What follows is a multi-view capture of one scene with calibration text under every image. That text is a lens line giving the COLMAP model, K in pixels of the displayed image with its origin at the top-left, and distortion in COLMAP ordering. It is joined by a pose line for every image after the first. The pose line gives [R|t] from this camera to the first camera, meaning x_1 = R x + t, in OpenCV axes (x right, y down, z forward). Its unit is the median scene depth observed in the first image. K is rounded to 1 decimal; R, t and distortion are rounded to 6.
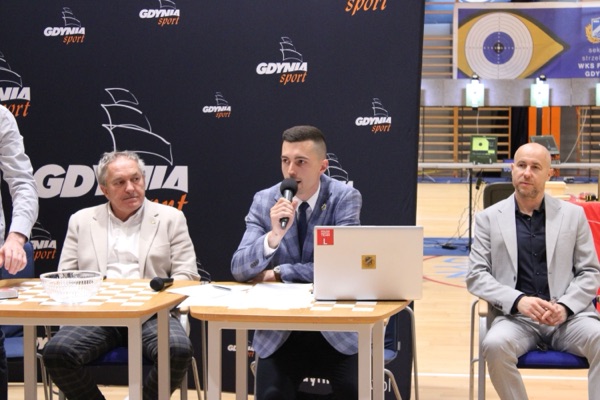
lens RADIAL K [[1512.2, 0, 278.7], [0, 1512.2, 219.4], [0, 0, 1]] dist [0.148098, 0.000000]
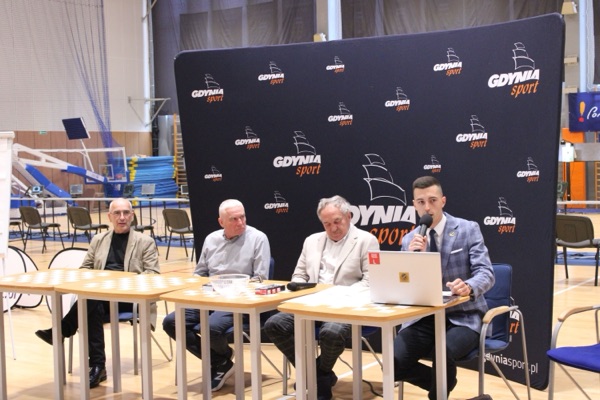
lens RADIAL K [[992.3, 0, 301.0], [0, 992.3, 204.0], [0, 0, 1]] dist [0.021700, 0.000000]
pose [[0.877090, 0.000995, -0.480324, 0.302047], [-0.019929, 0.999212, -0.034320, -0.002356], [0.479912, 0.039674, 0.876419, 0.110518]]
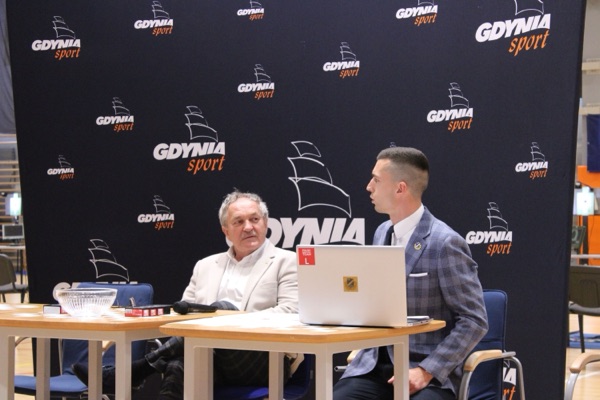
lens RADIAL K [[1512.2, 0, 301.0], [0, 1512.2, 198.8], [0, 0, 1]] dist [0.148098, 0.000000]
pose [[0.912101, -0.004293, -0.409944, 0.303217], [-0.041742, 0.993776, -0.103282, 0.054885], [0.407835, 0.111315, 0.906245, 0.095993]]
